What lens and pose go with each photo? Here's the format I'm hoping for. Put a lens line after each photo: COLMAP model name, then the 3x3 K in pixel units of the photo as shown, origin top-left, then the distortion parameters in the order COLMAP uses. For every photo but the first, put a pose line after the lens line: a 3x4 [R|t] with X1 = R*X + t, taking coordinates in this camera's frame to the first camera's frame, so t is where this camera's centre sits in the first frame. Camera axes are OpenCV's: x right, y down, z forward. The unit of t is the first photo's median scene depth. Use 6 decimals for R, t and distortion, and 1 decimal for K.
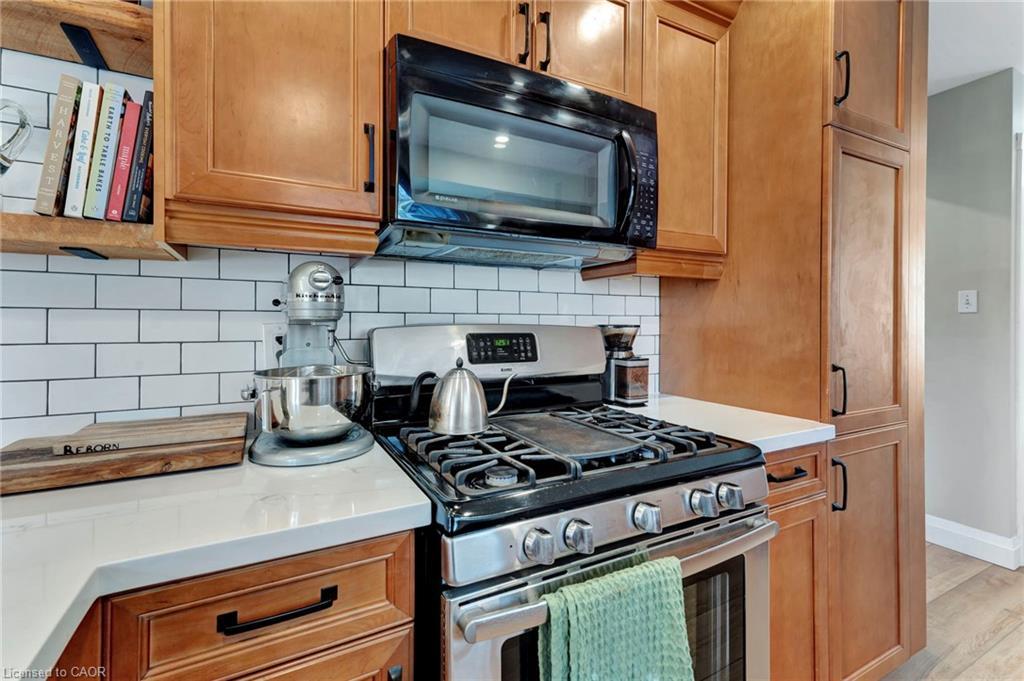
lens RADIAL K [[447.3, 0, 513.2], [0, 447.3, 328.0], [0, 0, 1]] dist [0.012414, -0.000280]
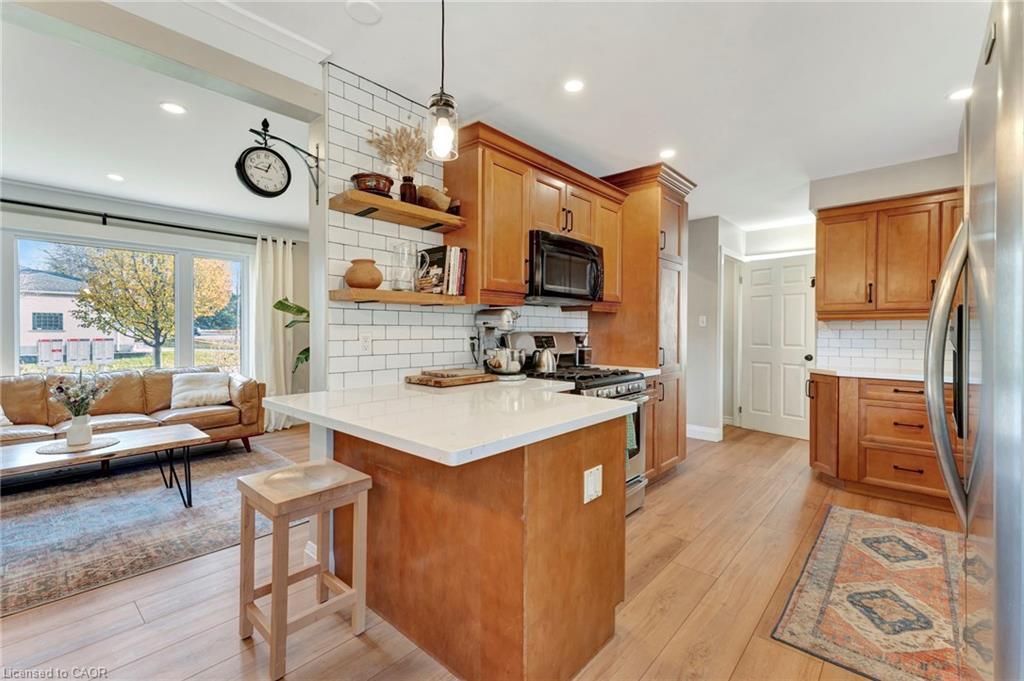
lens RADIAL K [[447.3, 0, 513.0], [0, 447.3, 338.6], [0, 0, 1]] dist [0.012414, -0.000280]
pose [[0.933630, -0.002167, 0.358232, -0.952570], [-0.002682, 0.999911, 0.013040, -0.003062], [-0.358229, -0.013135, 0.933541, -1.055434]]
